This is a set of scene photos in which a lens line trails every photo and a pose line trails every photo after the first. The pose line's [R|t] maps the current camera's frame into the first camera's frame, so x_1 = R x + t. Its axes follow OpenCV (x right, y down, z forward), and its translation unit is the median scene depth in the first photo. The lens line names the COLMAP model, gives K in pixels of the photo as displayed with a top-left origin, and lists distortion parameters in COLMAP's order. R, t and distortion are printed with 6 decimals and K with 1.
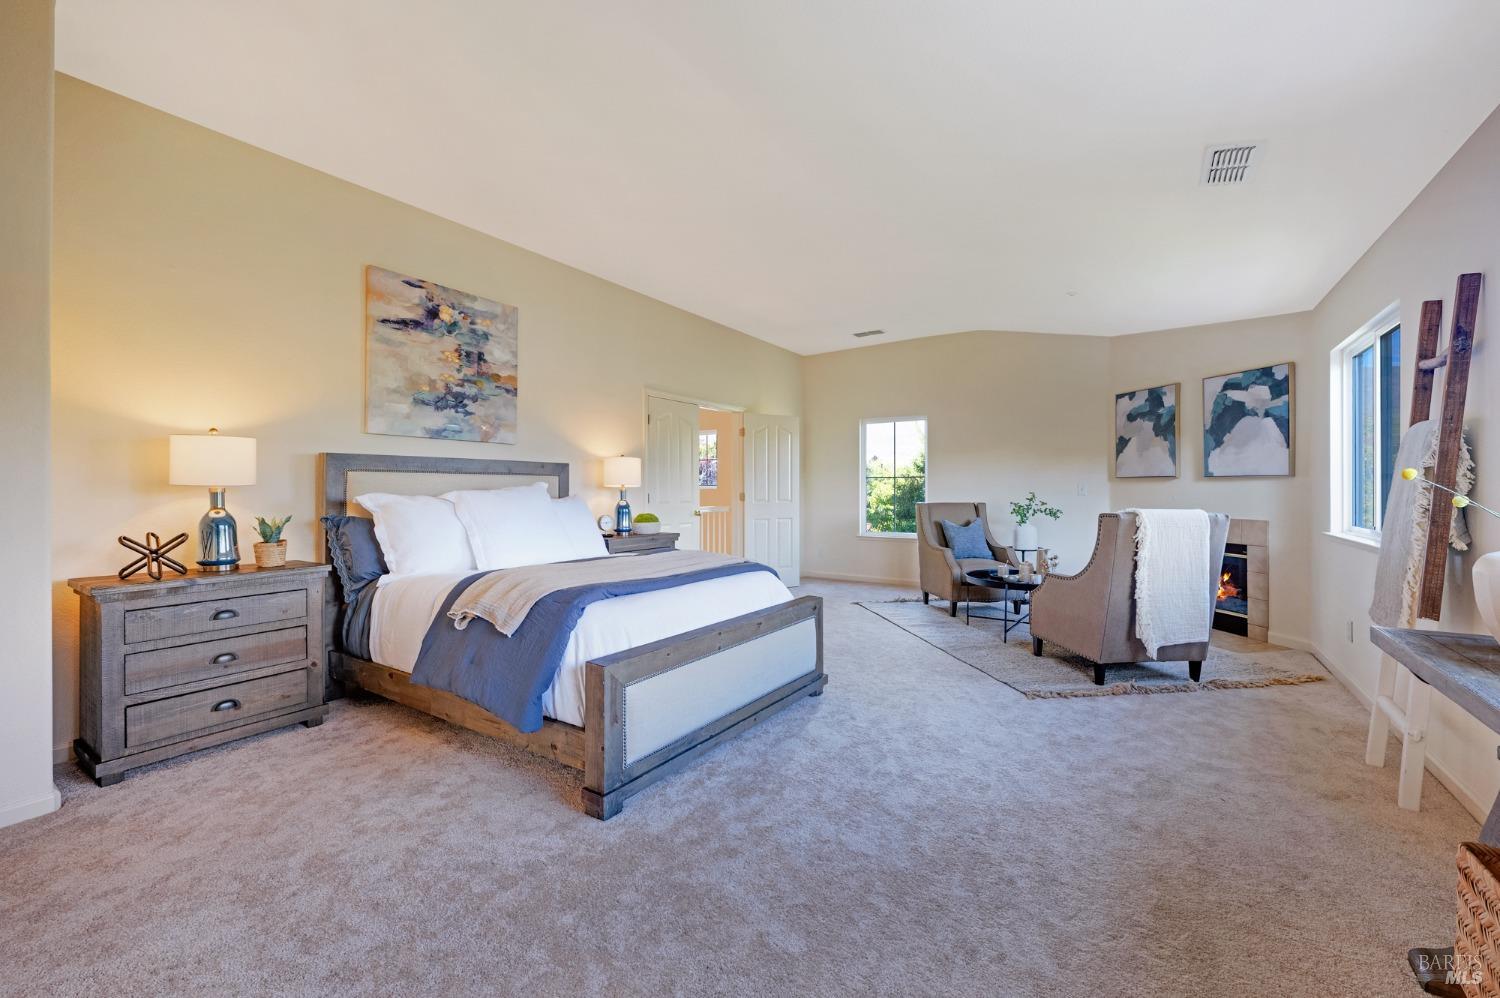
lens RADIAL K [[595.6, 0, 757.6], [0, 595.6, 491.2], [0, 0, 1]] dist [-0.002090, 0.000648]
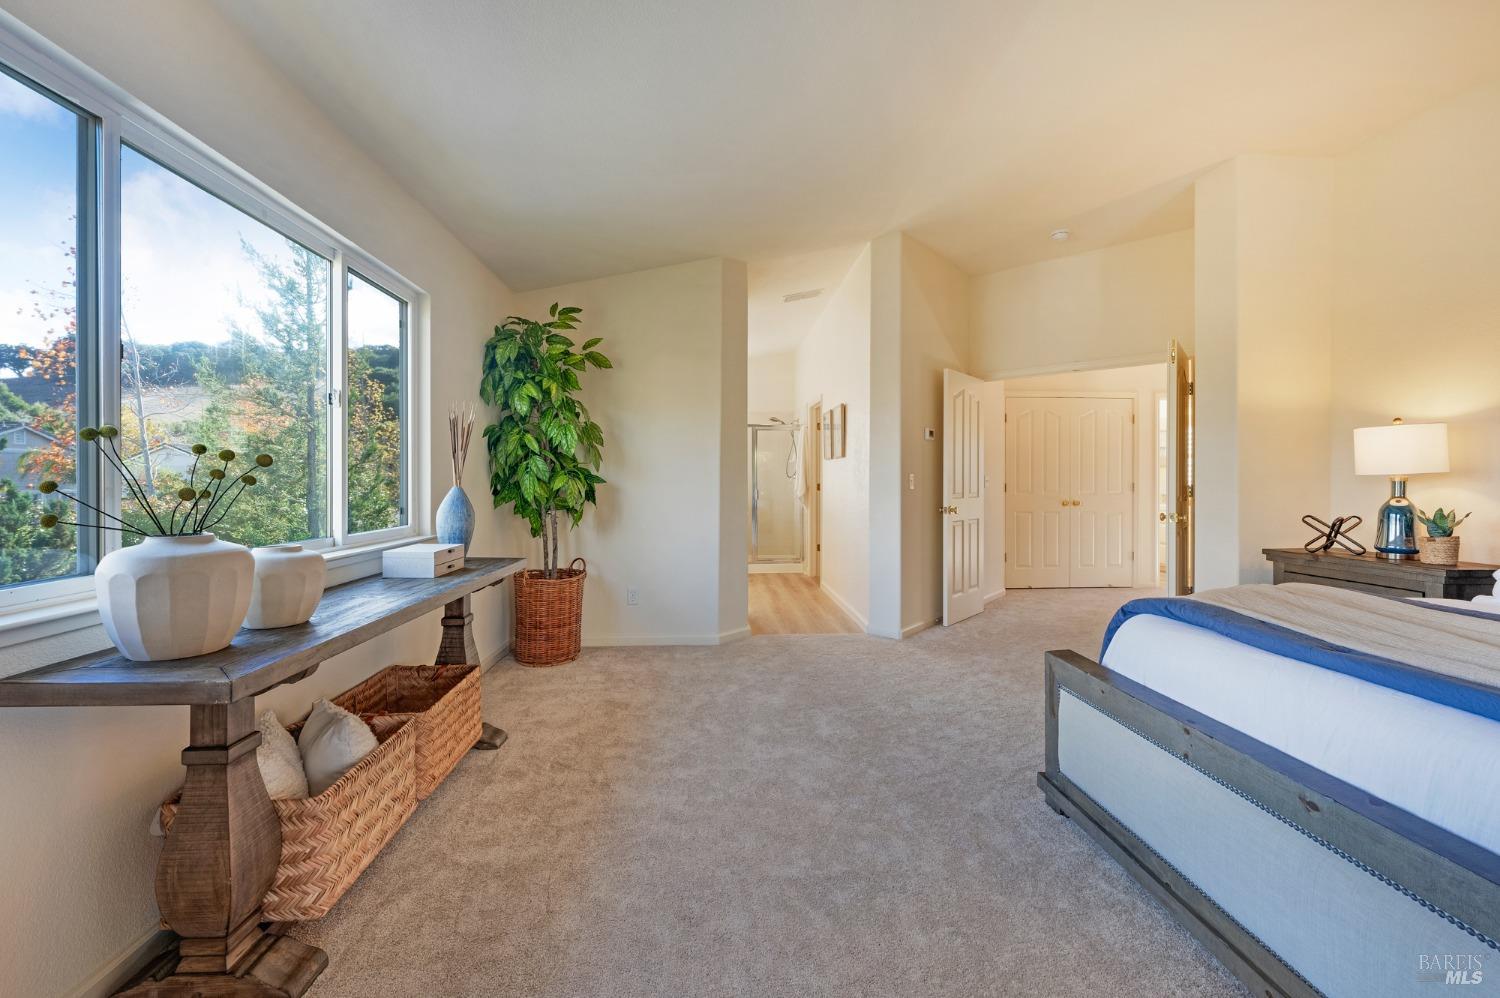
lens RADIAL K [[595.6, 0, 746.9], [0, 595.6, 488.7], [0, 0, 1]] dist [-0.002090, 0.000648]
pose [[-0.801179, 0.007742, -0.598375, 0.444674], [0.002293, 0.999949, 0.009866, 0.001515], [0.598421, 0.006532, -0.801156, 0.877032]]
